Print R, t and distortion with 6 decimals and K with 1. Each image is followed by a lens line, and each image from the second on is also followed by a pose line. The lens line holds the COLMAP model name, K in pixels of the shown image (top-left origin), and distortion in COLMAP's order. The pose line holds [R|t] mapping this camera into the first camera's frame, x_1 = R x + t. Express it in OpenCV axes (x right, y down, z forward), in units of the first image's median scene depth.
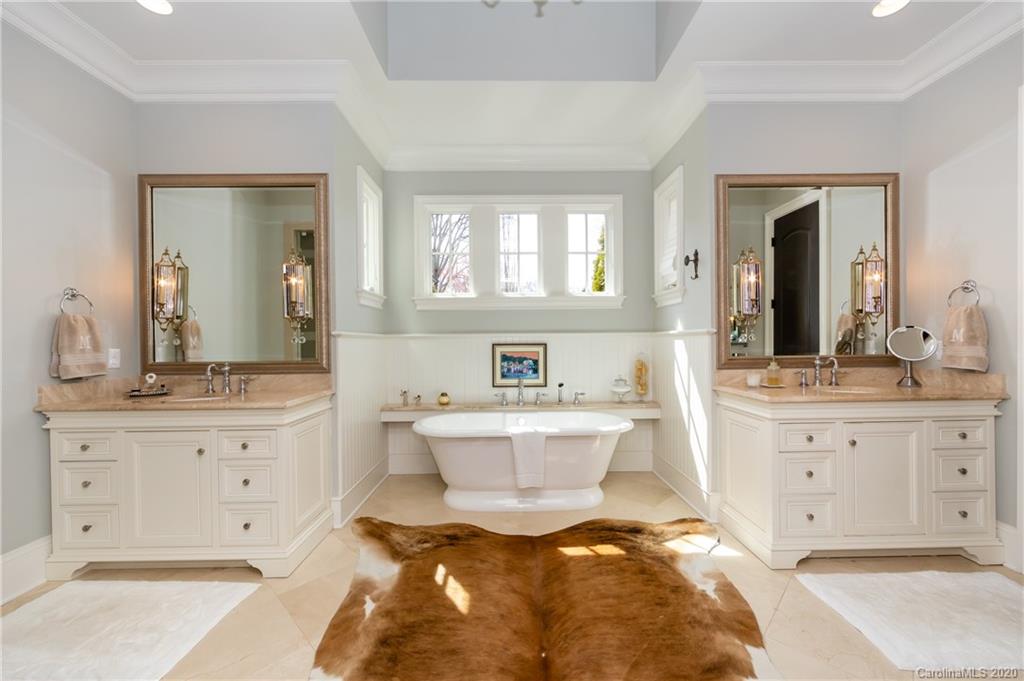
lens RADIAL K [[399.7, 0, 514.1], [0, 399.7, 343.2], [0, 0, 1]] dist [-0.000595, -0.000908]
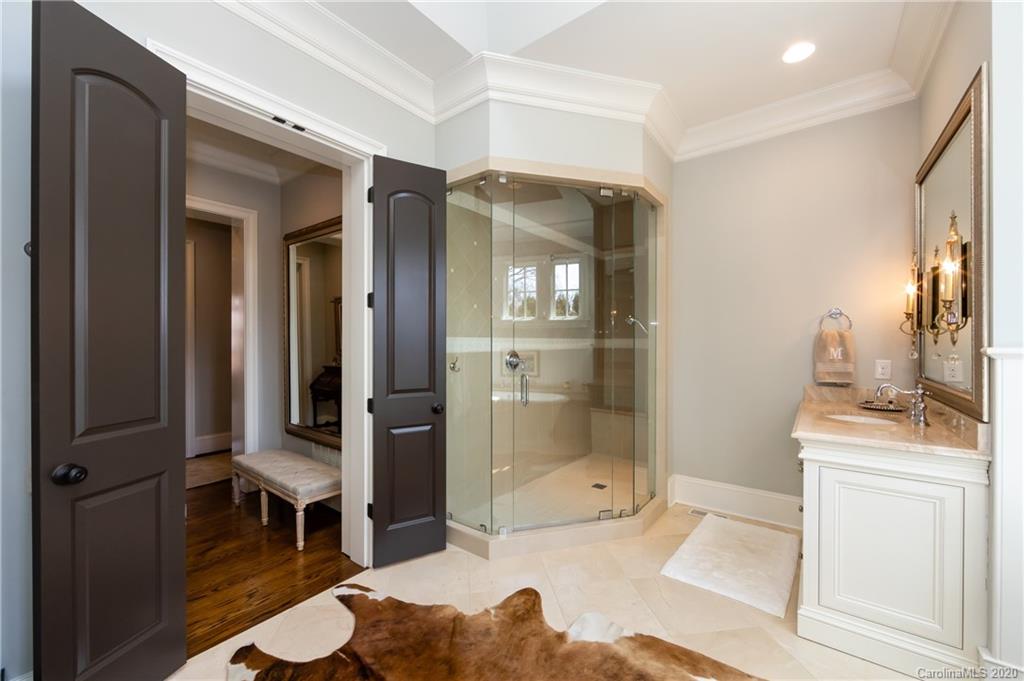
lens RADIAL K [[399.7, 0, 514.1], [0, 399.7, 342.5], [0, 0, 1]] dist [-0.000595, -0.000908]
pose [[-0.614885, 0.005553, -0.788598, 0.449728], [0.000390, 0.999977, 0.006738, -0.043963], [0.788617, 0.003835, -0.614873, 0.985575]]
